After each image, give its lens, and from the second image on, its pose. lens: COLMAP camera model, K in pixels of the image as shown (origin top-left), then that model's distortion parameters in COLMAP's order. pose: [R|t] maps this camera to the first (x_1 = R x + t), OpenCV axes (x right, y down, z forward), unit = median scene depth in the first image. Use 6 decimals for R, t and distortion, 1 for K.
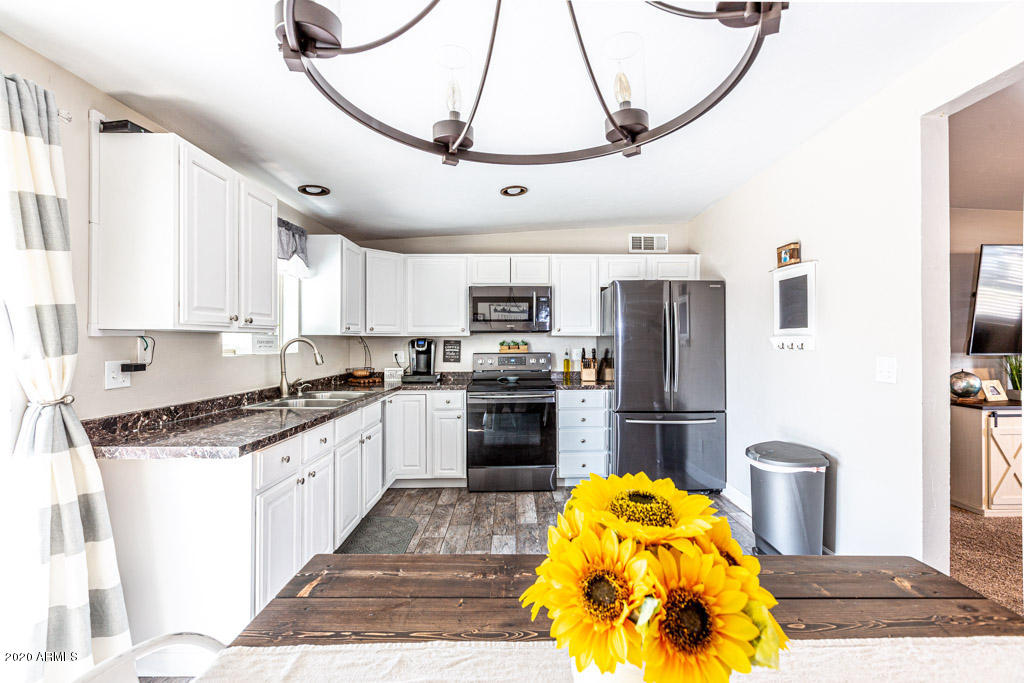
lens RADIAL K [[457.6, 0, 520.5], [0, 457.6, 338.3], [0, 0, 1]] dist [0.000666, 0.000546]
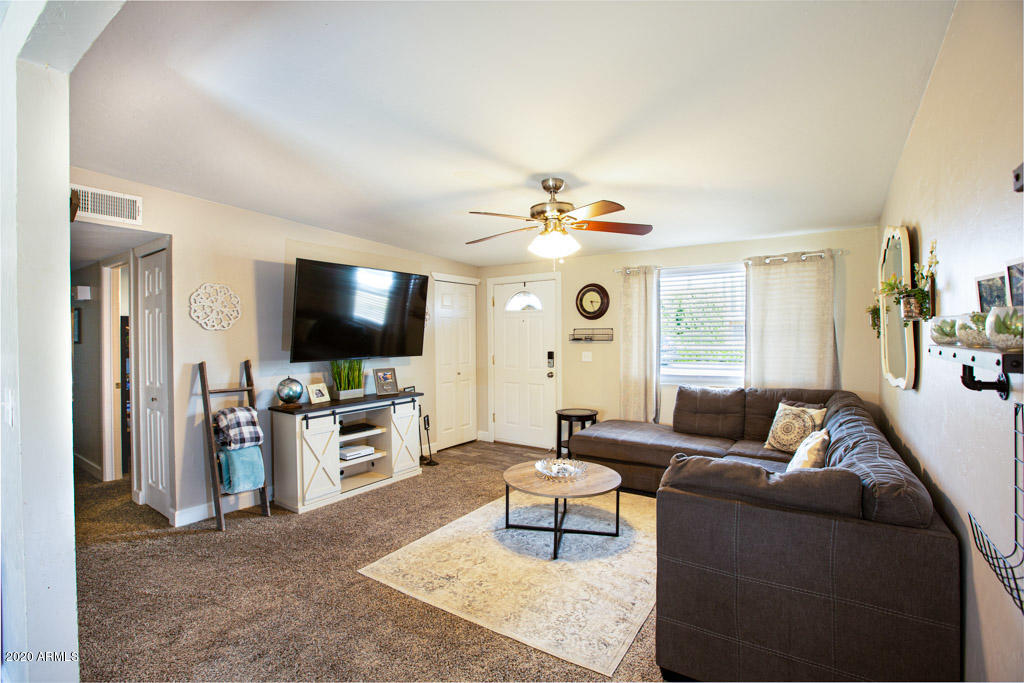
lens RADIAL K [[462.8, 0, 497.5], [0, 462.8, 341.1], [0, 0, 1]] dist [-0.013824, 0.000079]
pose [[0.613821, -0.007122, 0.789413, 0.400807], [-0.002479, 0.999937, 0.010950, -0.022646], [-0.789442, -0.008678, 0.613764, -0.014946]]
